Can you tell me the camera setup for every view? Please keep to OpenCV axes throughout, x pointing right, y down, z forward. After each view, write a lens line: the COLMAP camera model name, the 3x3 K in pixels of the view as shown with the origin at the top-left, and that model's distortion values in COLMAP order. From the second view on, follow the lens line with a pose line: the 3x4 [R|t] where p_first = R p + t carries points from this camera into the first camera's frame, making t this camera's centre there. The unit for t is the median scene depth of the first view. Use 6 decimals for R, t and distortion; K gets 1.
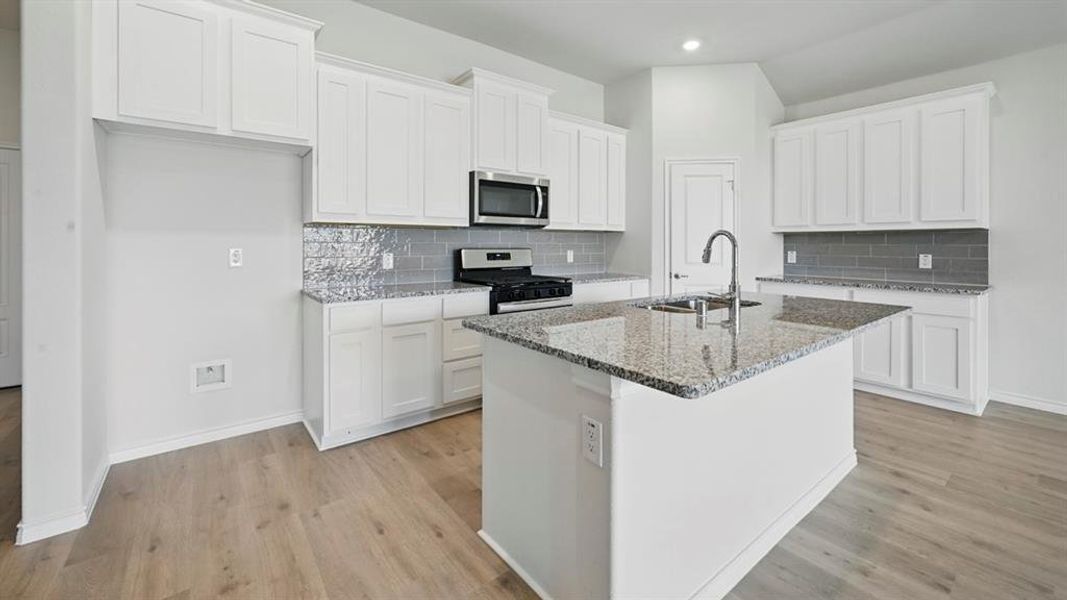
lens RADIAL K [[426.2, 0, 535.5], [0, 426.2, 245.2], [0, 0, 1]] dist [0.001117, 0.000346]
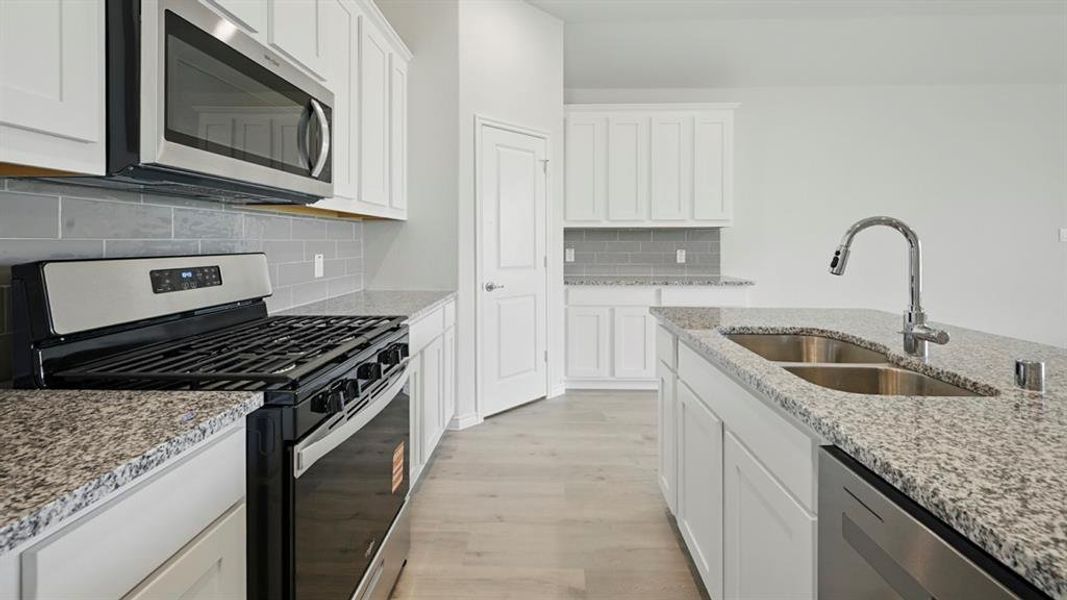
lens RADIAL K [[426.8, 0, 536.1], [0, 426.8, 242.9], [0, 0, 1]] dist [0.000825, -0.000125]
pose [[0.641355, -0.005324, 0.767226, -0.176539], [0.003971, 0.999986, 0.003619, -0.002343], [-0.767234, 0.000725, 0.641367, 0.588099]]
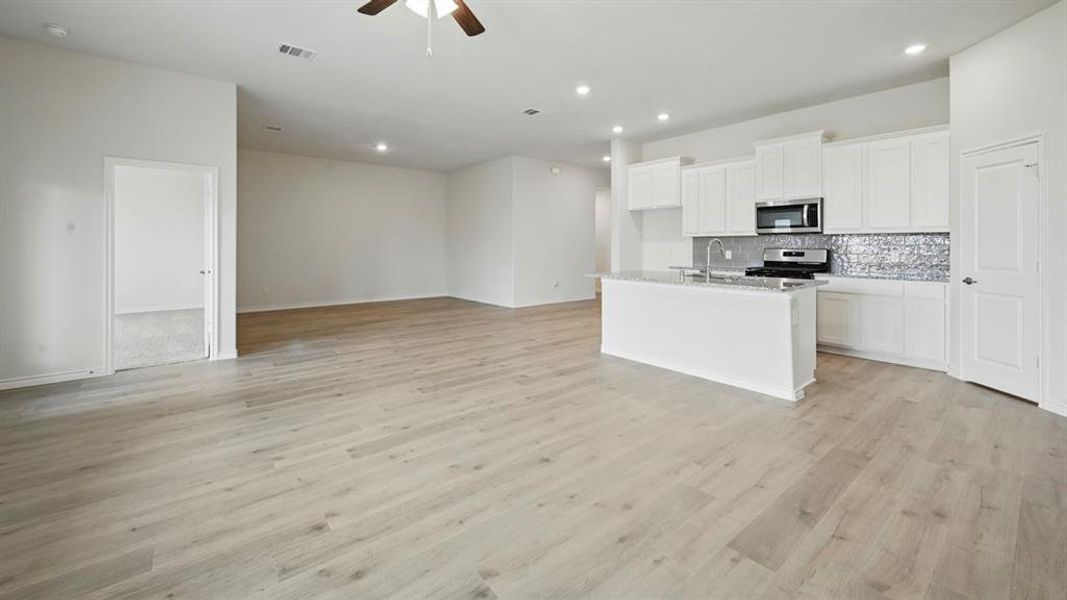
lens RADIAL K [[426.2, 0, 535.5], [0, 426.2, 245.2], [0, 0, 1]] dist [0.001117, 0.000346]
pose [[0.023267, -0.003217, -0.999724, 1.413962], [-0.003831, 0.999987, -0.003307, 0.003769], [0.999722, 0.003907, 0.023255, 0.078125]]
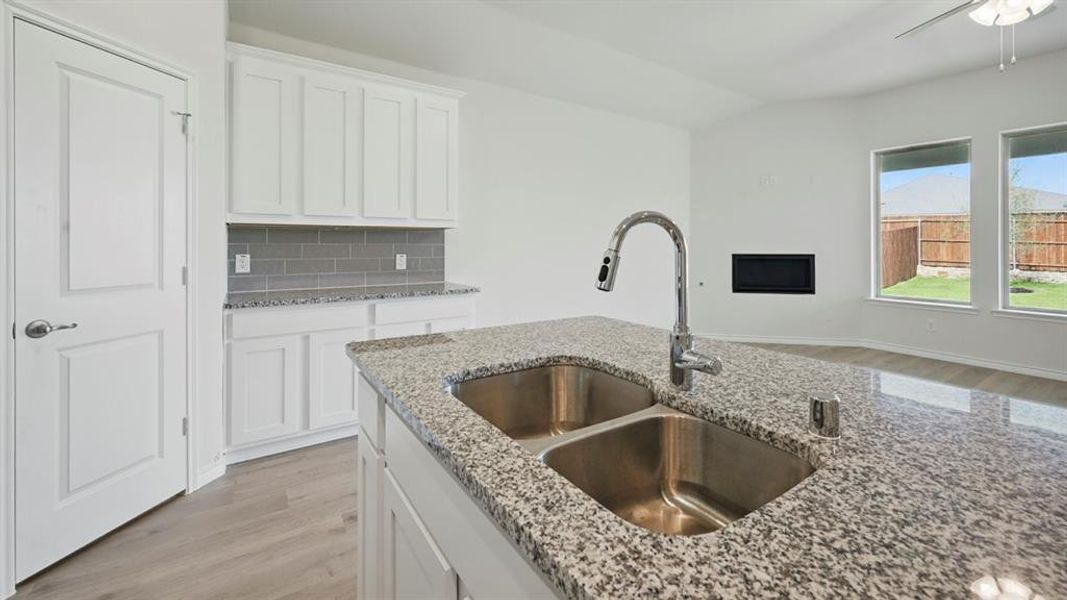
lens RADIAL K [[426.8, 0, 536.1], [0, 426.8, 242.9], [0, 0, 1]] dist [0.000825, -0.000125]
pose [[0.072777, 0.001617, 0.997347, -0.000979], [0.001098, 0.999998, -0.001701, -0.001622], [-0.997348, 0.001219, 0.072775, 0.645532]]
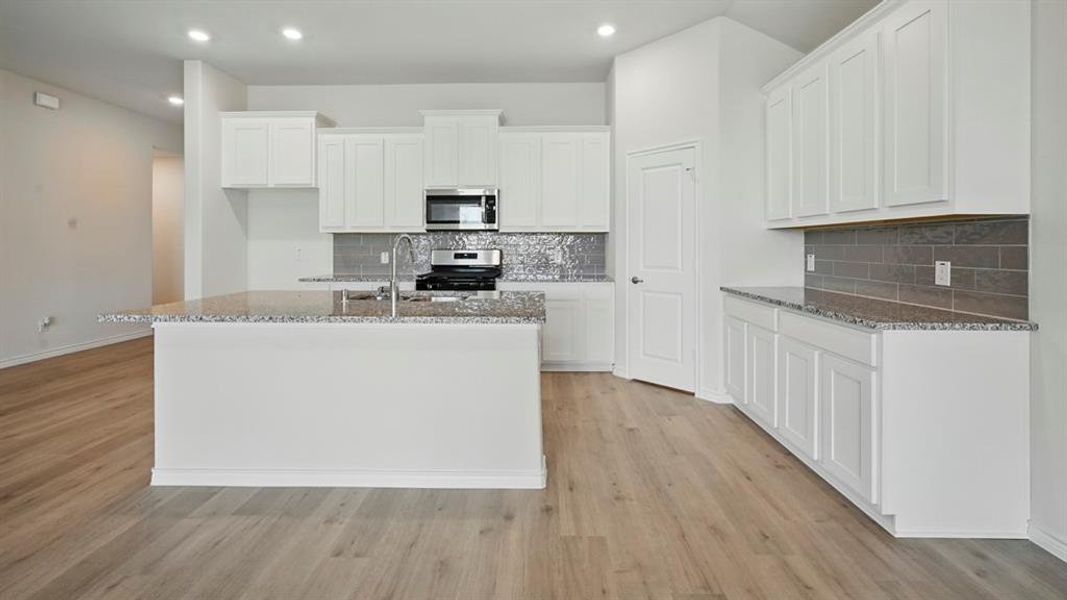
lens RADIAL K [[426.2, 0, 535.5], [0, 426.2, 245.2], [0, 0, 1]] dist [0.001117, 0.000346]
pose [[0.772332, -0.003752, -0.635208, 0.868759], [0.001005, 0.999989, -0.004685, 0.001694], [0.635218, 0.002981, 0.772327, 0.195992]]
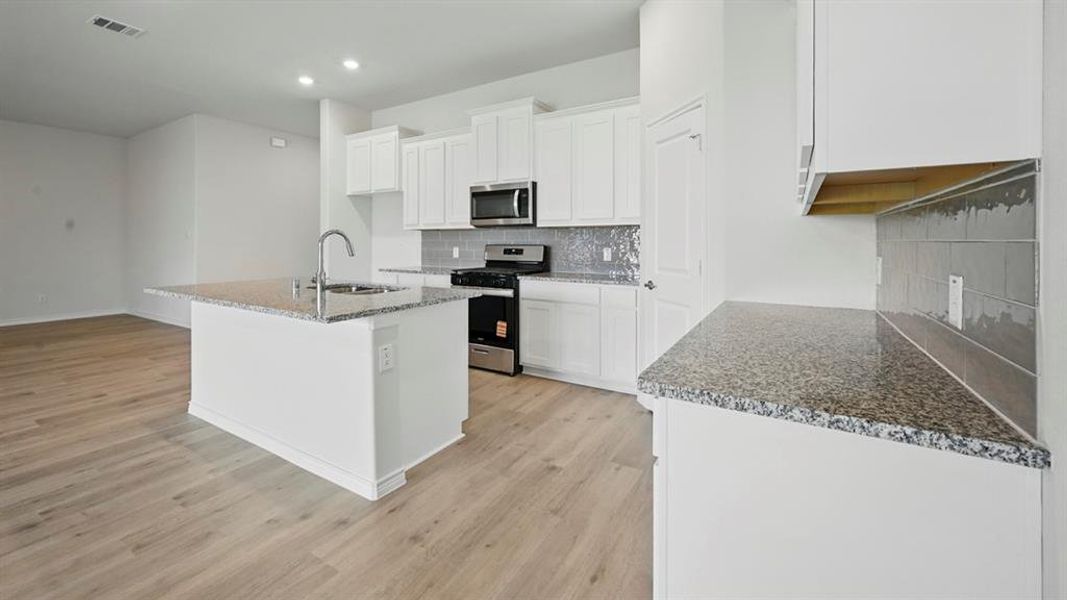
lens RADIAL K [[426.8, 0, 536.1], [0, 426.8, 242.9], [0, 0, 1]] dist [0.000825, -0.000125]
pose [[0.349958, 0.000758, -0.936765, 1.093389], [-0.002219, 0.999998, -0.000020, 0.001878], [0.936763, 0.002085, 0.349959, 0.665857]]
